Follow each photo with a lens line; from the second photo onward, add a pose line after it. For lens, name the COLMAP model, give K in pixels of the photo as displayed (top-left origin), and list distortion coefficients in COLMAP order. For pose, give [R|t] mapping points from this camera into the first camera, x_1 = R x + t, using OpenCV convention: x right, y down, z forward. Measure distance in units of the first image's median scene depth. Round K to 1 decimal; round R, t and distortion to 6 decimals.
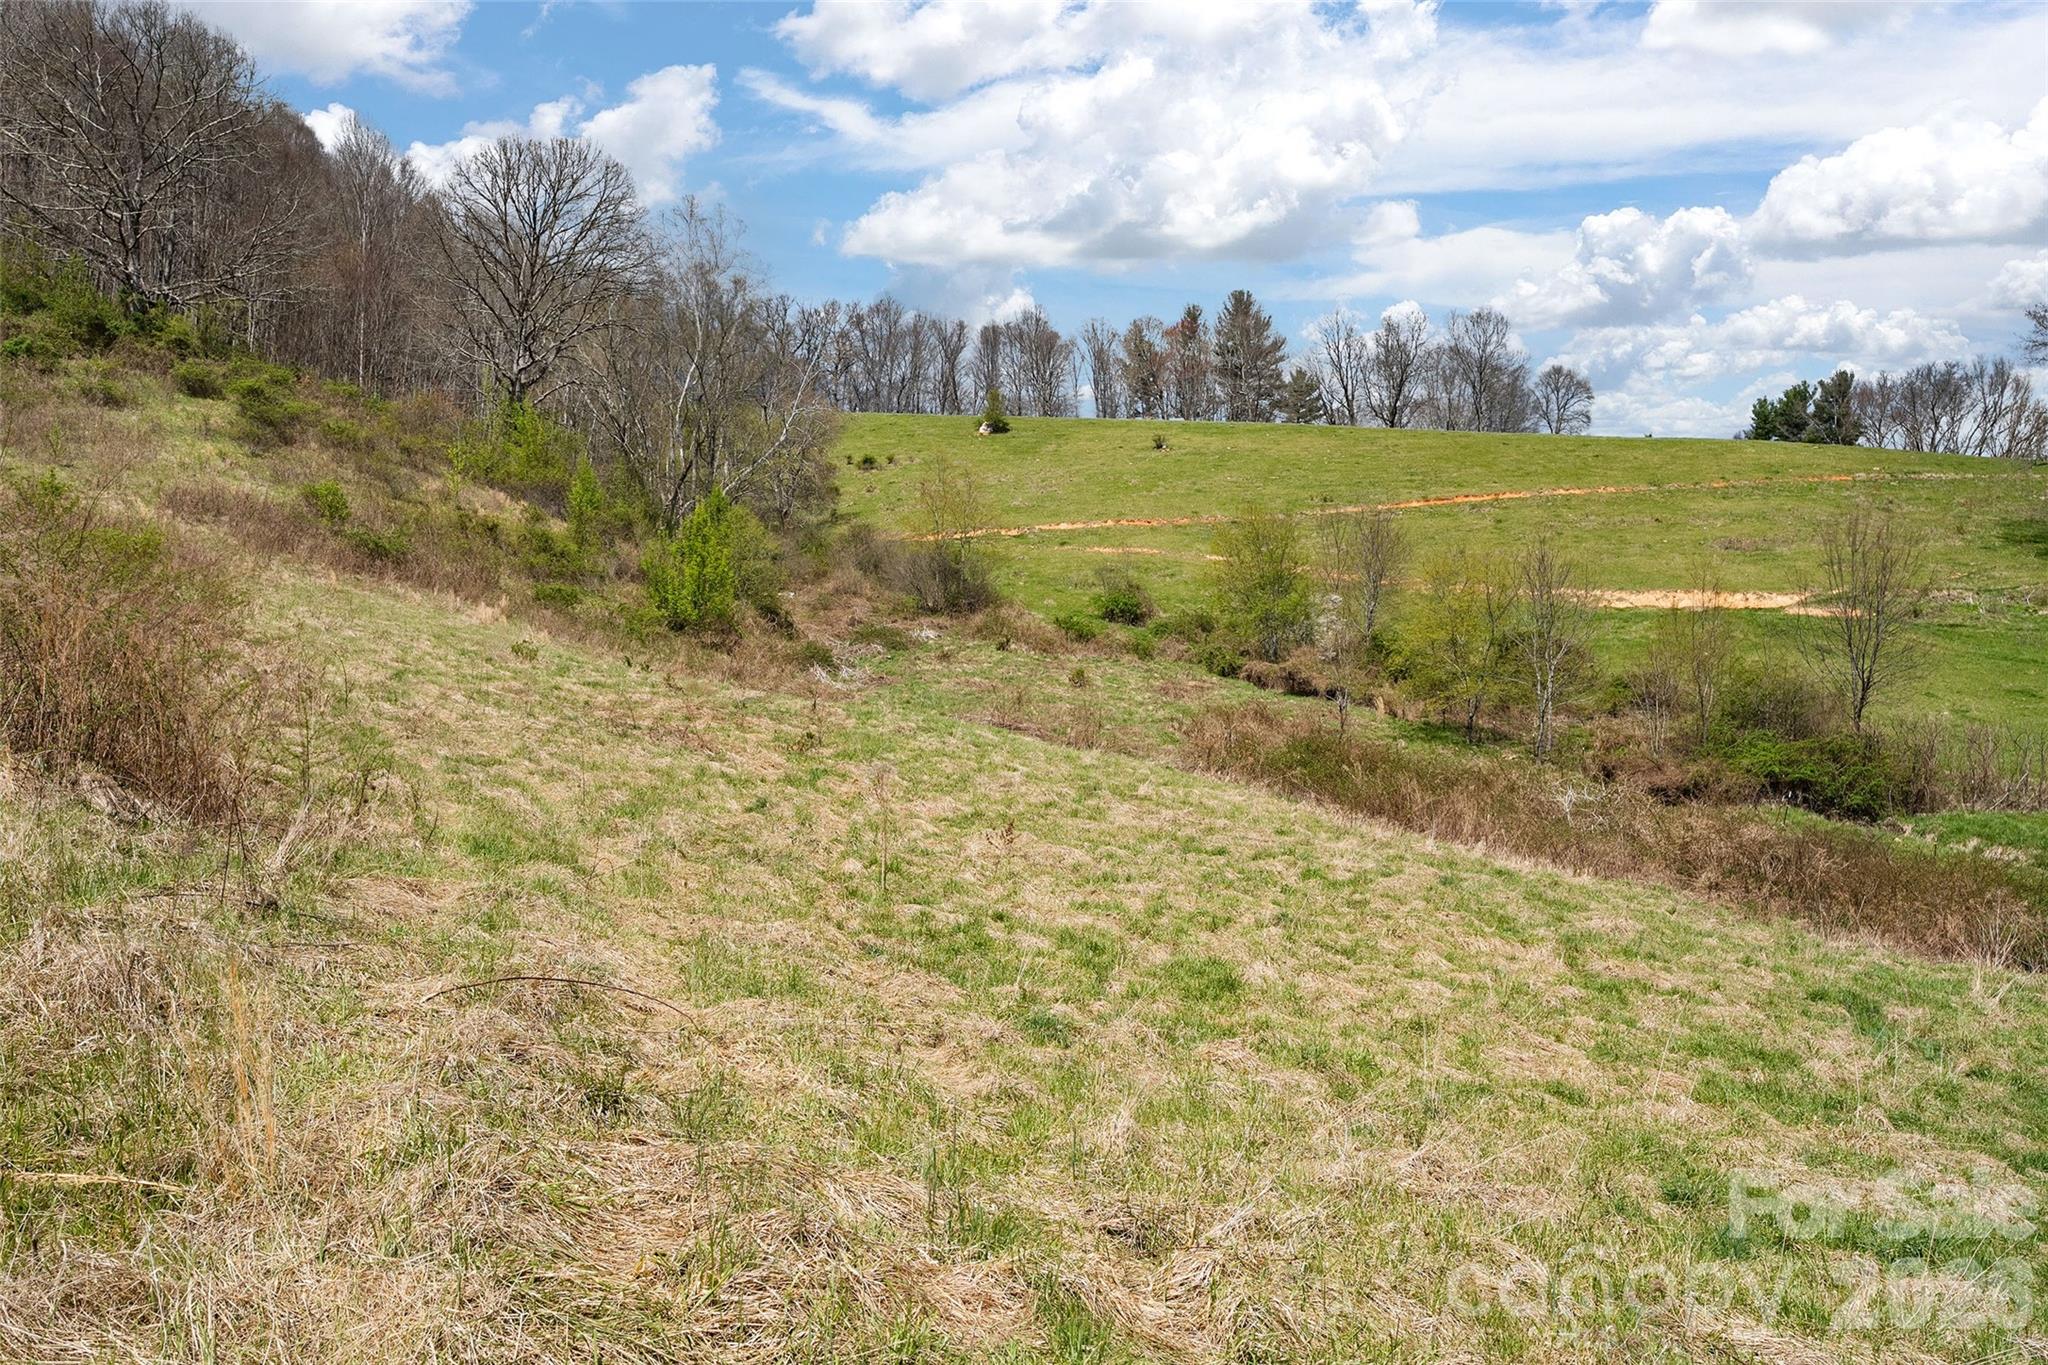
lens RADIAL K [[1540.9, 0, 1015.5], [0, 1540.9, 685.9], [0, 0, 1]] dist [0.008211, -0.007215]
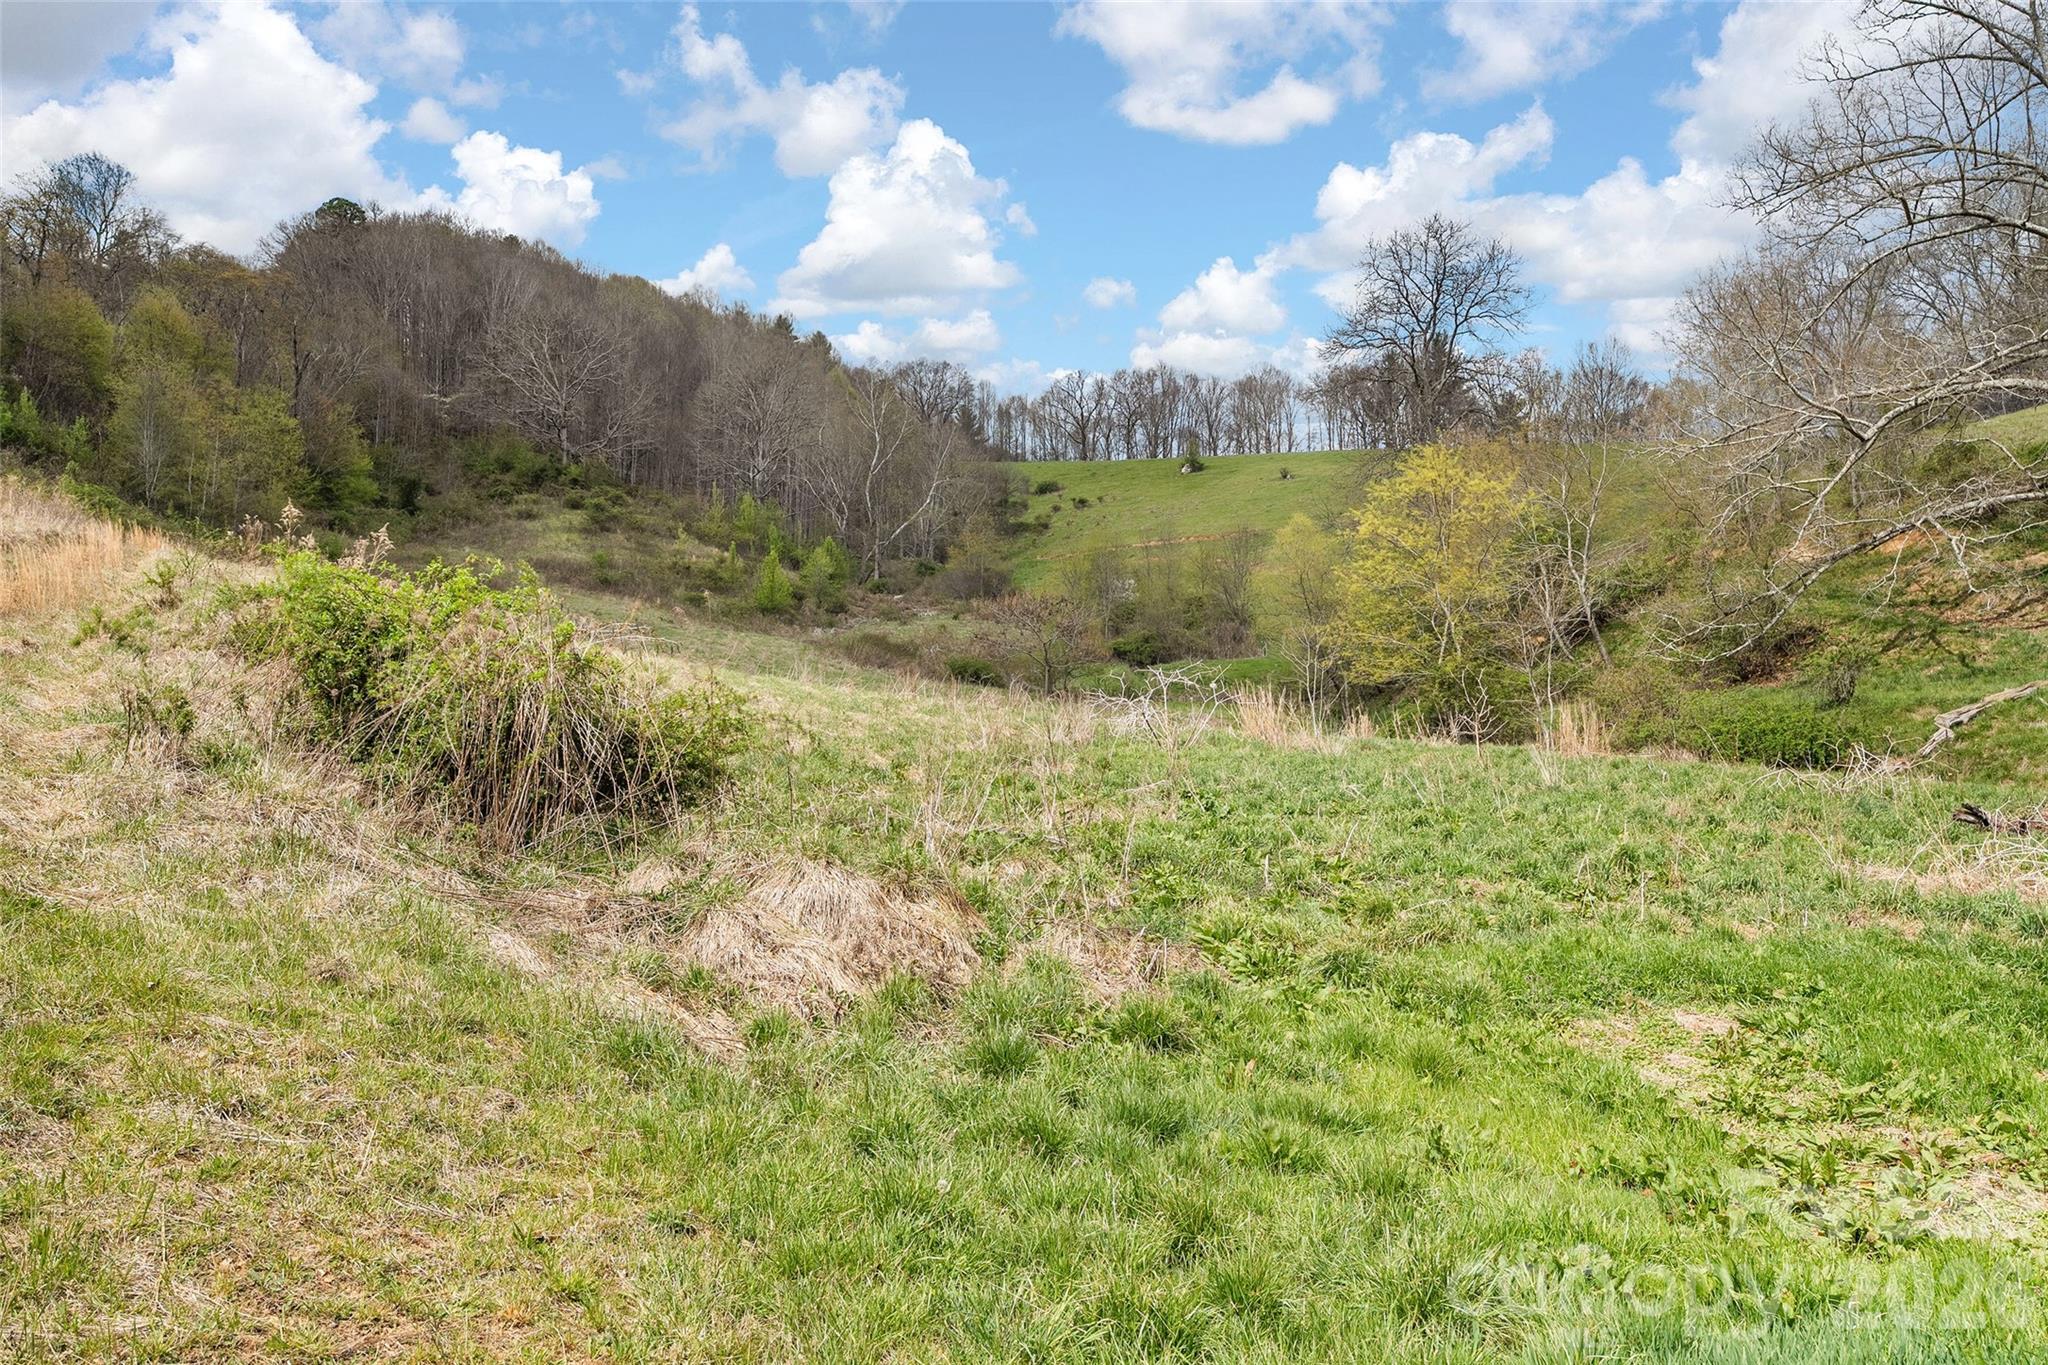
lens RADIAL K [[1540.9, 0, 1015.6], [0, 1540.9, 680.4], [0, 0, 1]] dist [0.008211, -0.007215]
pose [[0.944929, -0.029244, -0.325966, 0.626867], [0.023746, 0.999501, -0.020835, 0.085025], [0.326412, 0.011947, 0.945152, -0.668439]]
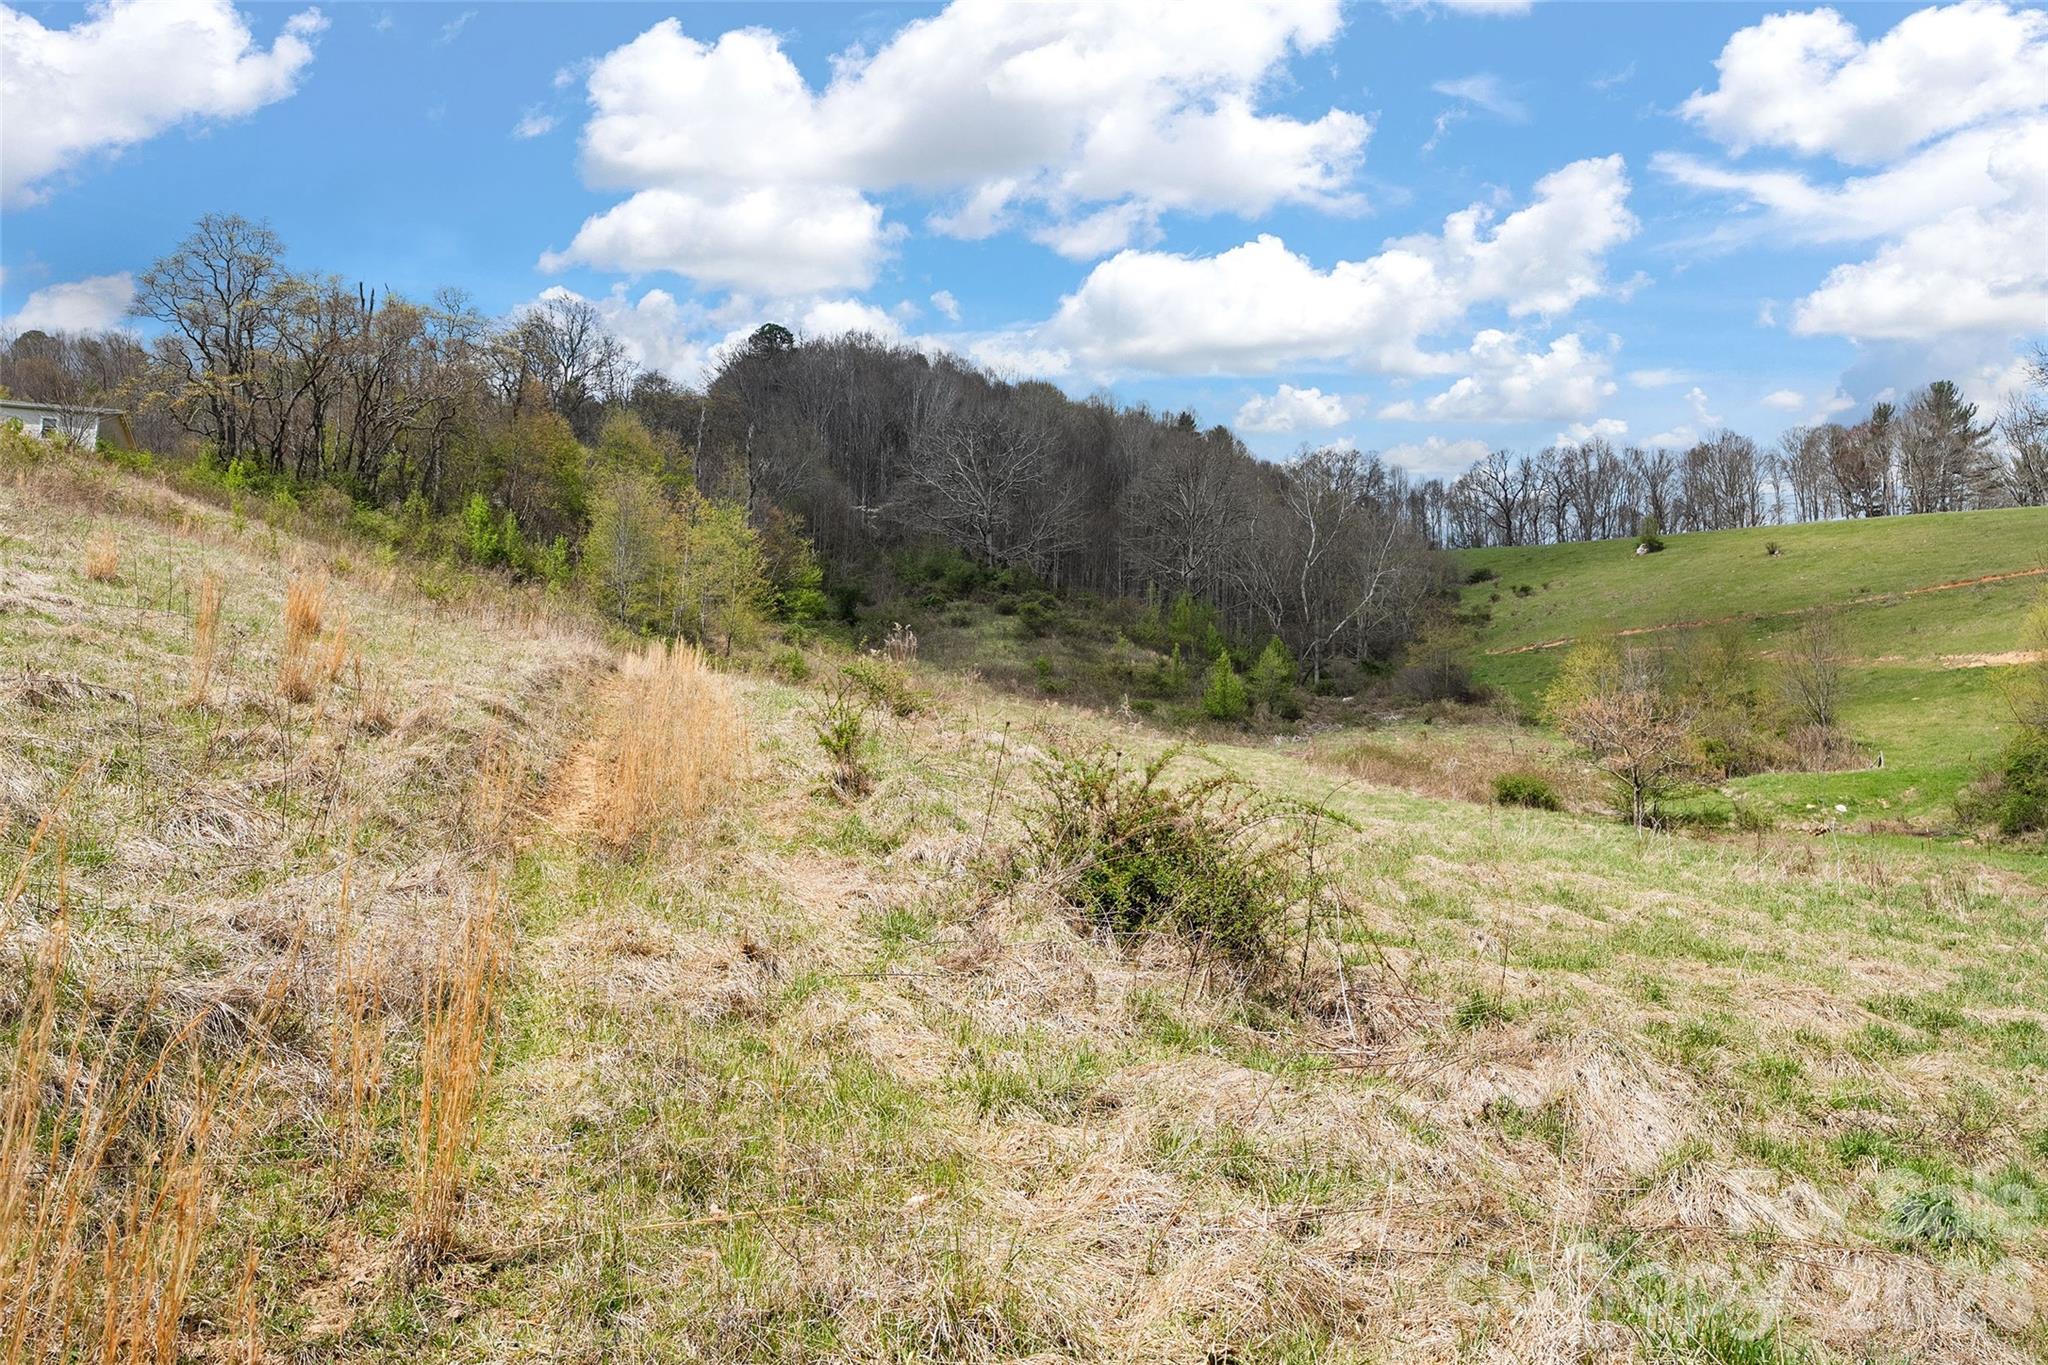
lens RADIAL K [[1540.9, 0, 1010.3], [0, 1540.9, 670.8], [0, 0, 1]] dist [0.008211, -0.007215]
pose [[0.838549, -0.073371, -0.539863, 0.485045], [0.024653, 0.994986, -0.096933, 0.064942], [0.544267, 0.067974, 0.836153, -0.573727]]
